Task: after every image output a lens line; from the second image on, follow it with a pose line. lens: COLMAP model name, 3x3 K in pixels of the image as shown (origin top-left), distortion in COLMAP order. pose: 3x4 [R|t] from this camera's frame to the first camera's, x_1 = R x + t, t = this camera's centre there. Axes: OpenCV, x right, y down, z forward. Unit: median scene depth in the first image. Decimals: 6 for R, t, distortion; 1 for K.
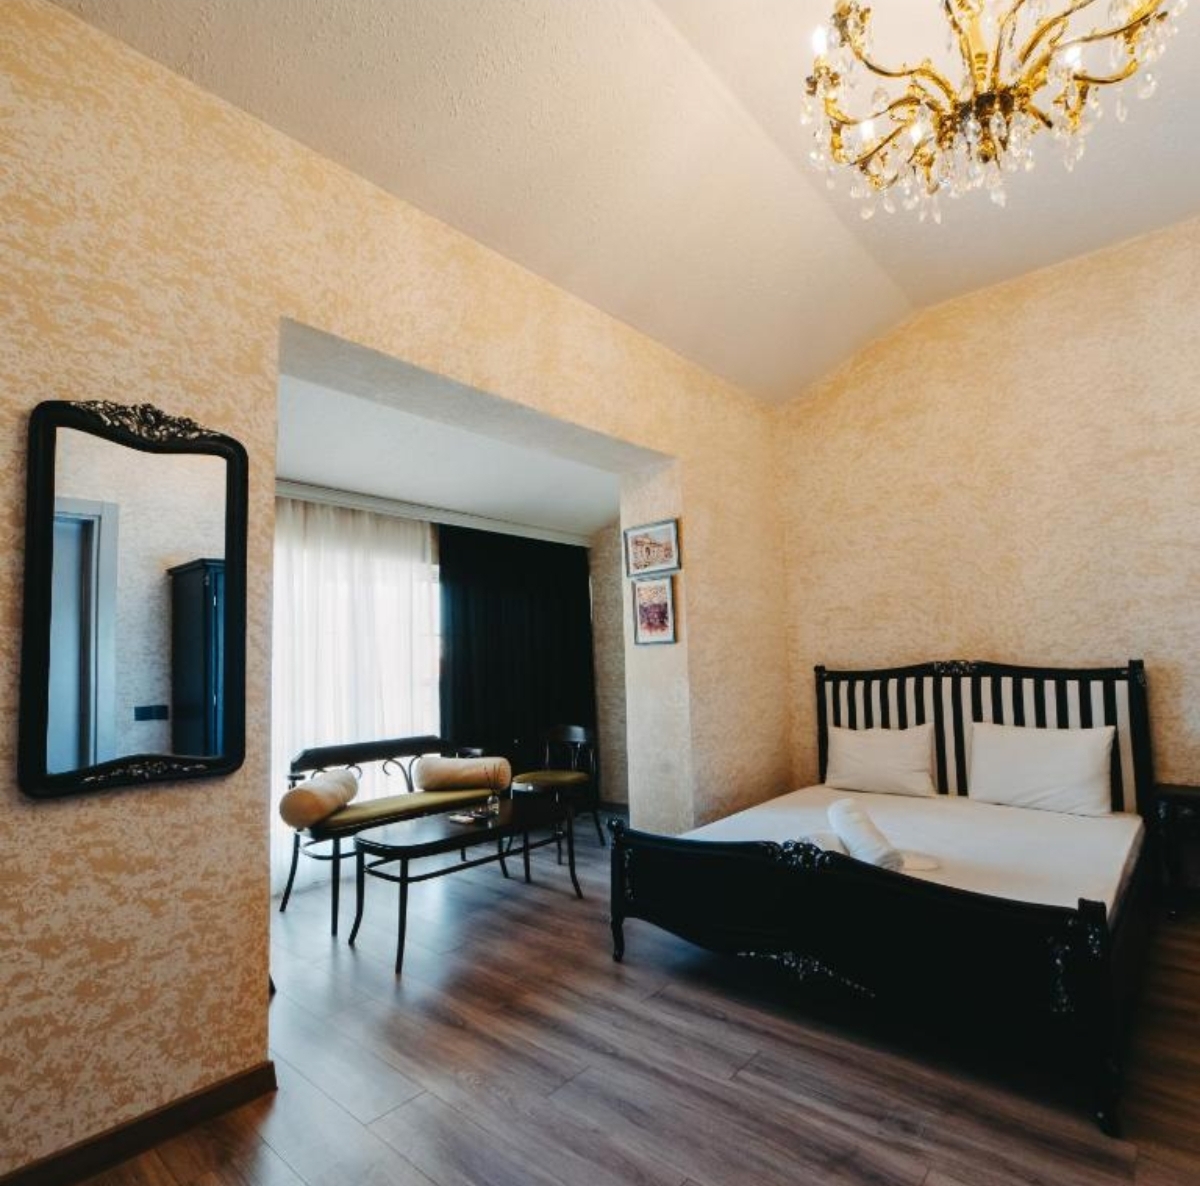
lens RADIAL K [[671.4, 0, 598.3], [0, 671.4, 604.6], [0, 0, 1]] dist [-0.017989, 0.002279]
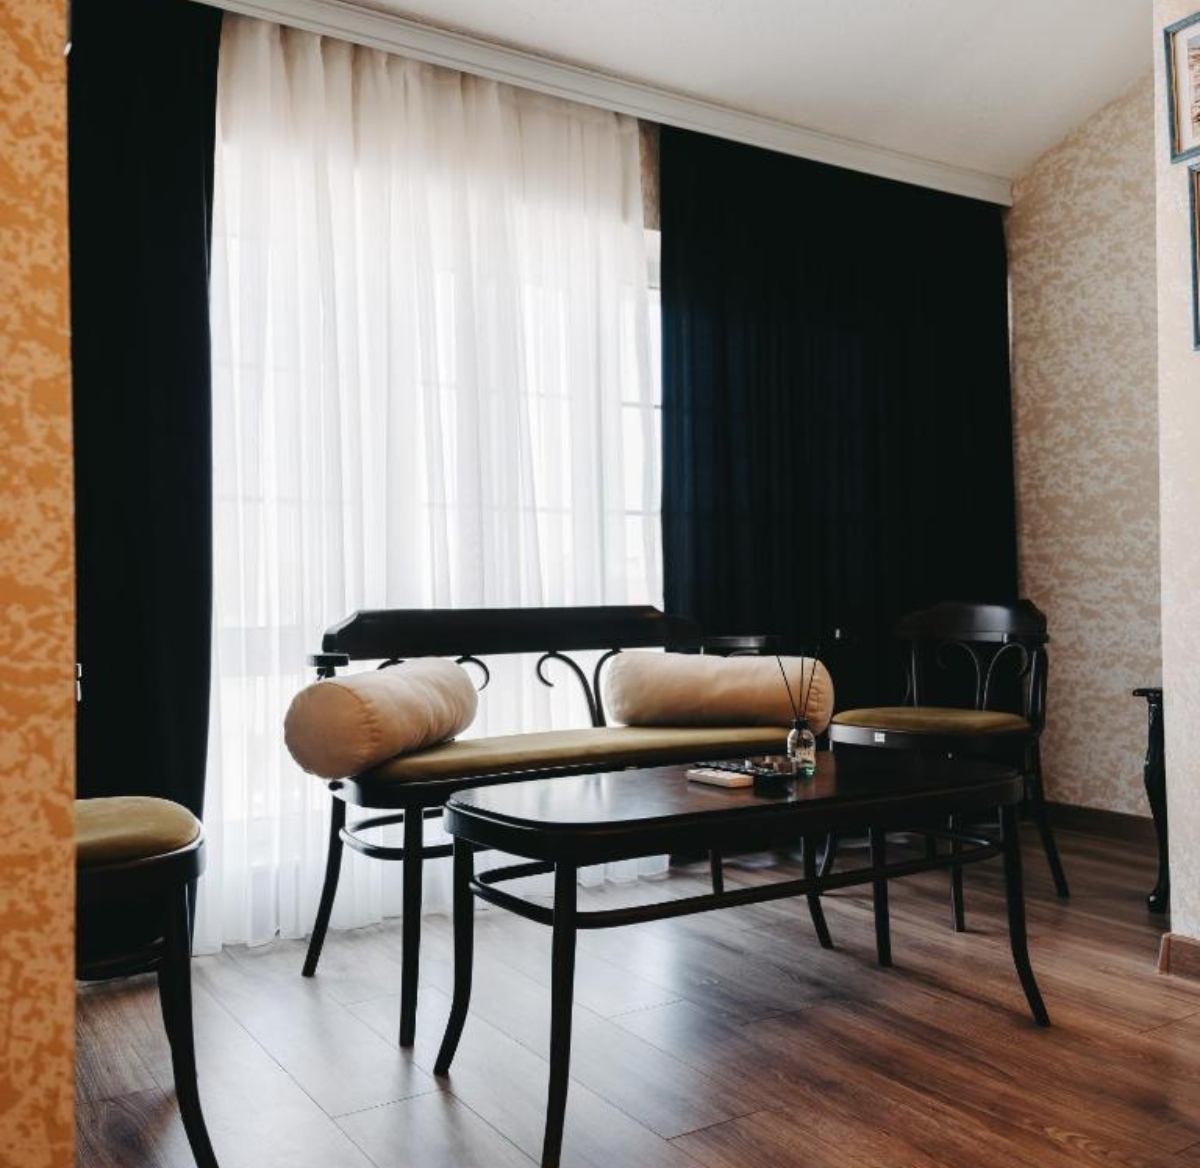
lens RADIAL K [[1110.5, 0, 600.4], [0, 1110.5, 578.8], [0, 0, 1]] dist [0.040983, 0.000000]
pose [[0.957559, 0.006748, -0.288160, -0.076335], [0.011095, 0.998122, 0.060240, 0.145873], [0.288025, -0.060880, 0.955686, 0.335751]]
